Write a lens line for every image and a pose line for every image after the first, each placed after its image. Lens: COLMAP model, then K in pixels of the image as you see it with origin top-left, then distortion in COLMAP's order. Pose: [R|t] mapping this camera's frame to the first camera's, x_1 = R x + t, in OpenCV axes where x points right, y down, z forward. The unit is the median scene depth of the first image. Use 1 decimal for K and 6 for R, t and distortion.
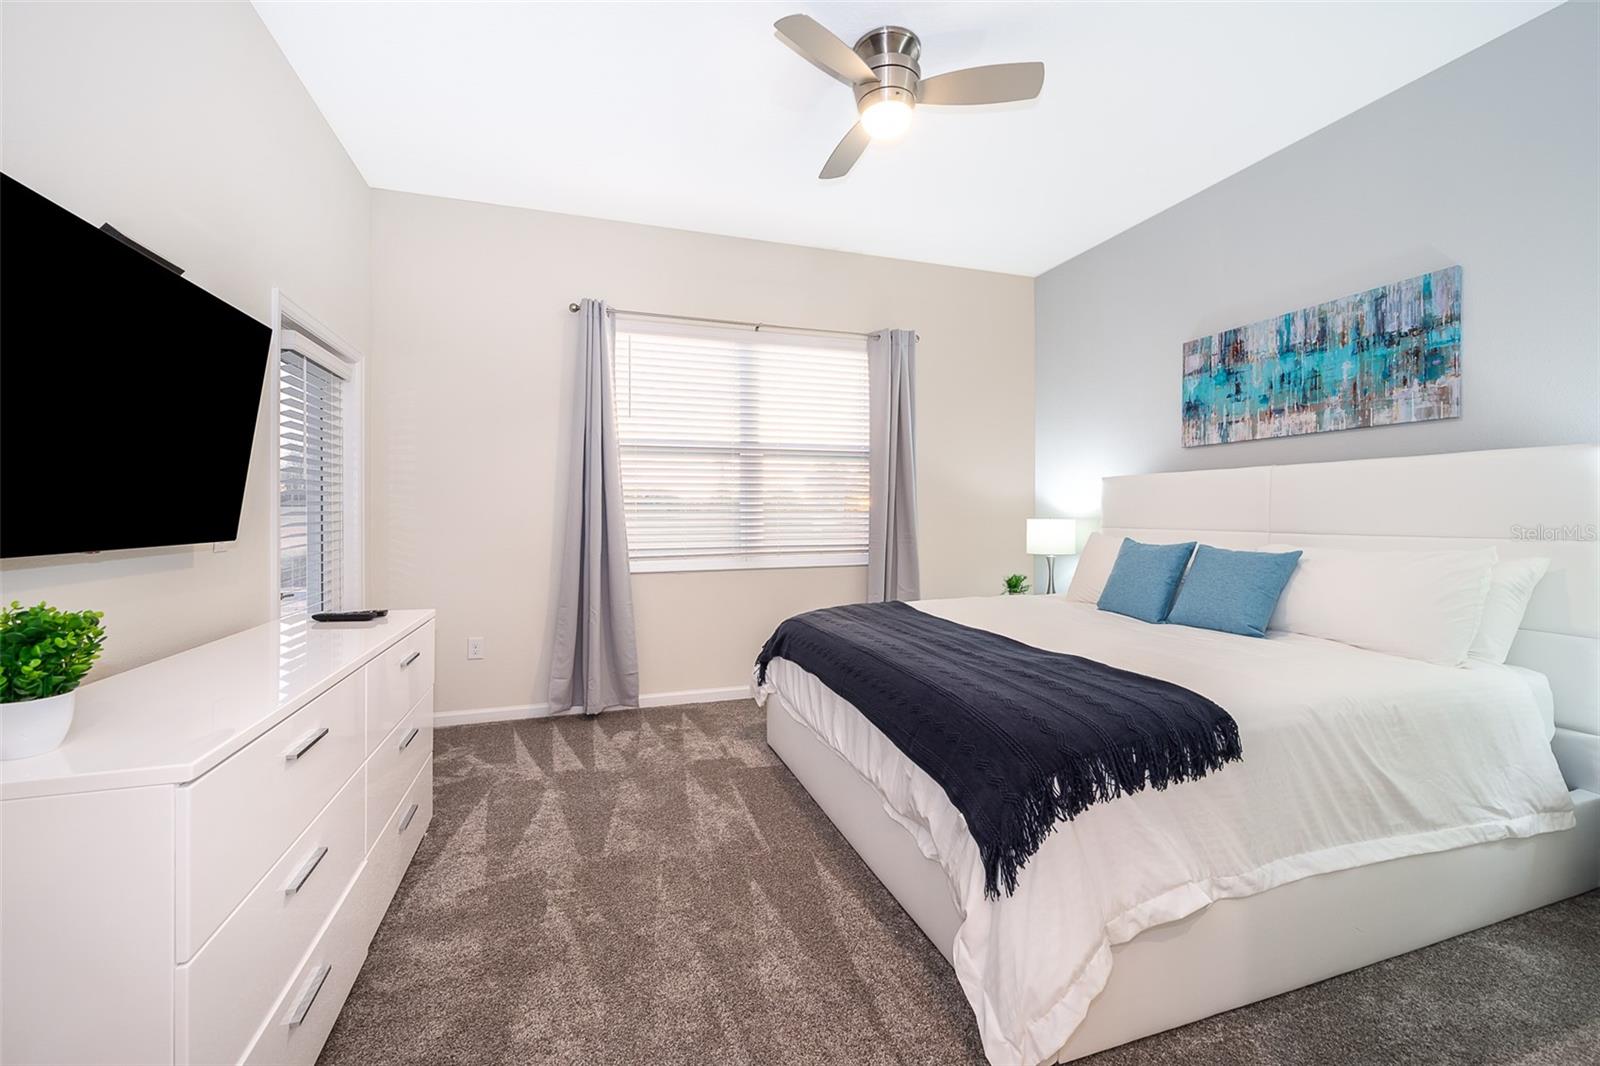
lens RADIAL K [[644.9, 0, 820.3], [0, 644.9, 527.0], [0, 0, 1]] dist [0.000209, -0.000037]
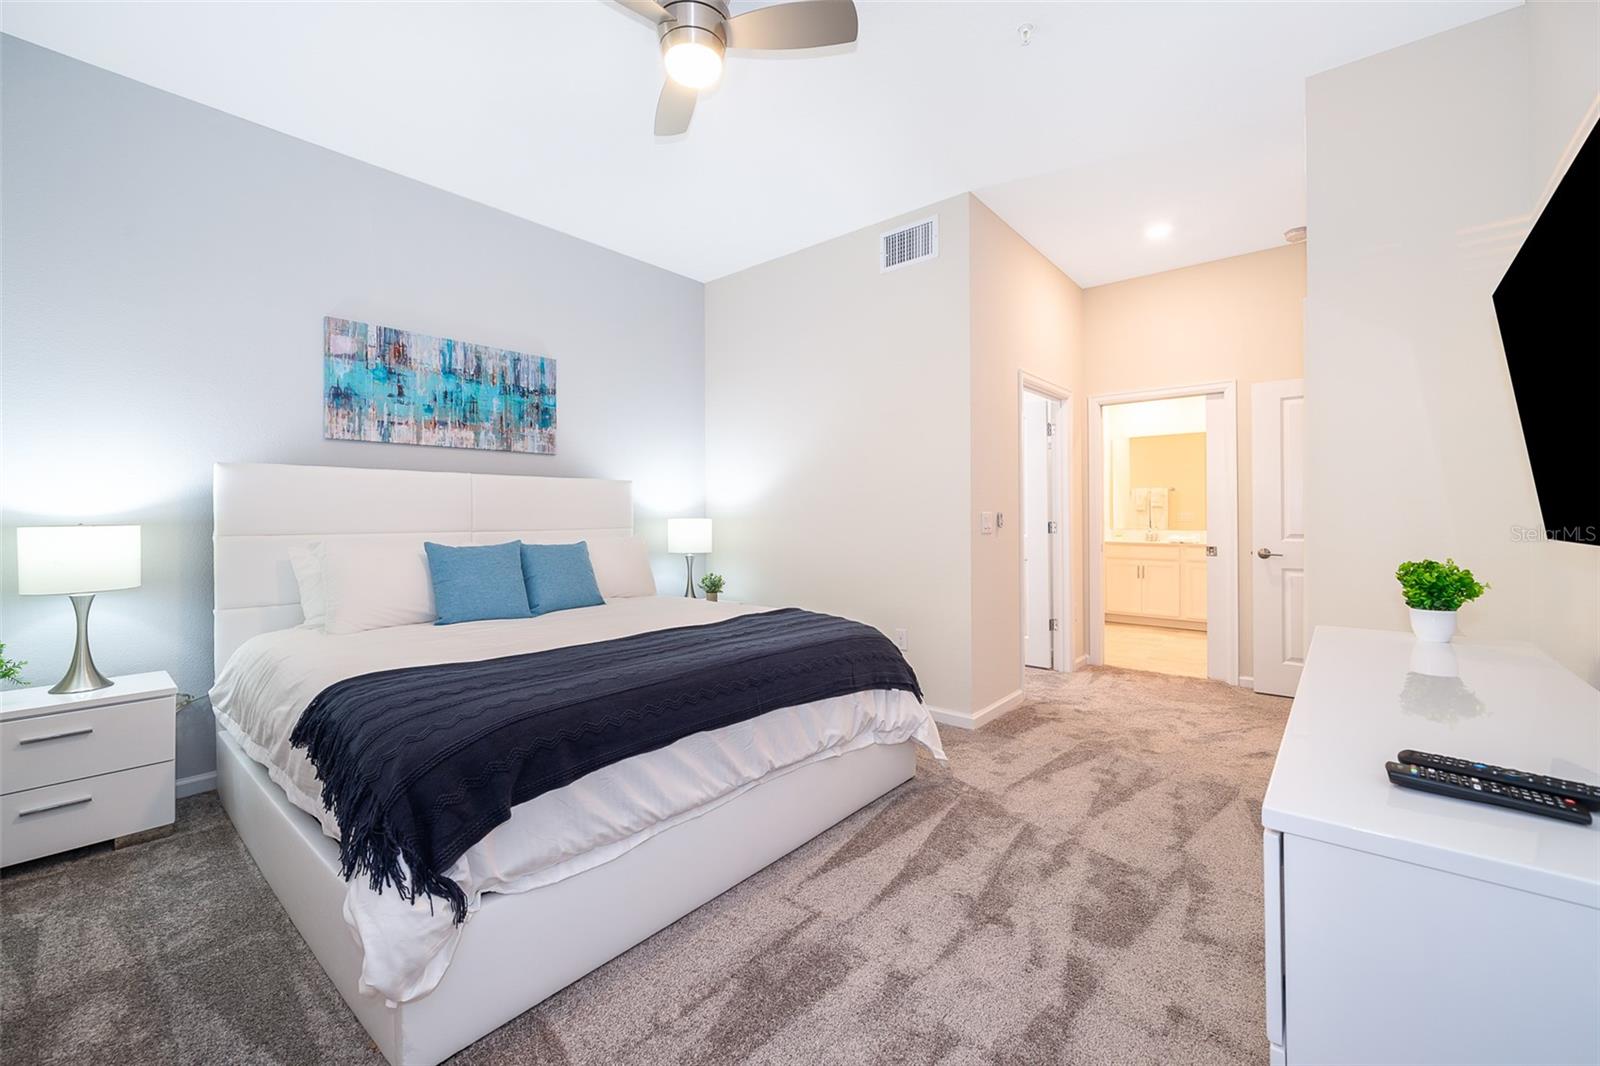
lens RADIAL K [[644.9, 0, 820.3], [0, 644.9, 527.0], [0, 0, 1]] dist [0.000209, -0.000037]
pose [[-0.505013, -0.018075, 0.862922, -0.598899], [0.018263, 0.999333, 0.031620, -0.024743], [-0.862918, 0.031728, -0.504346, 1.031642]]
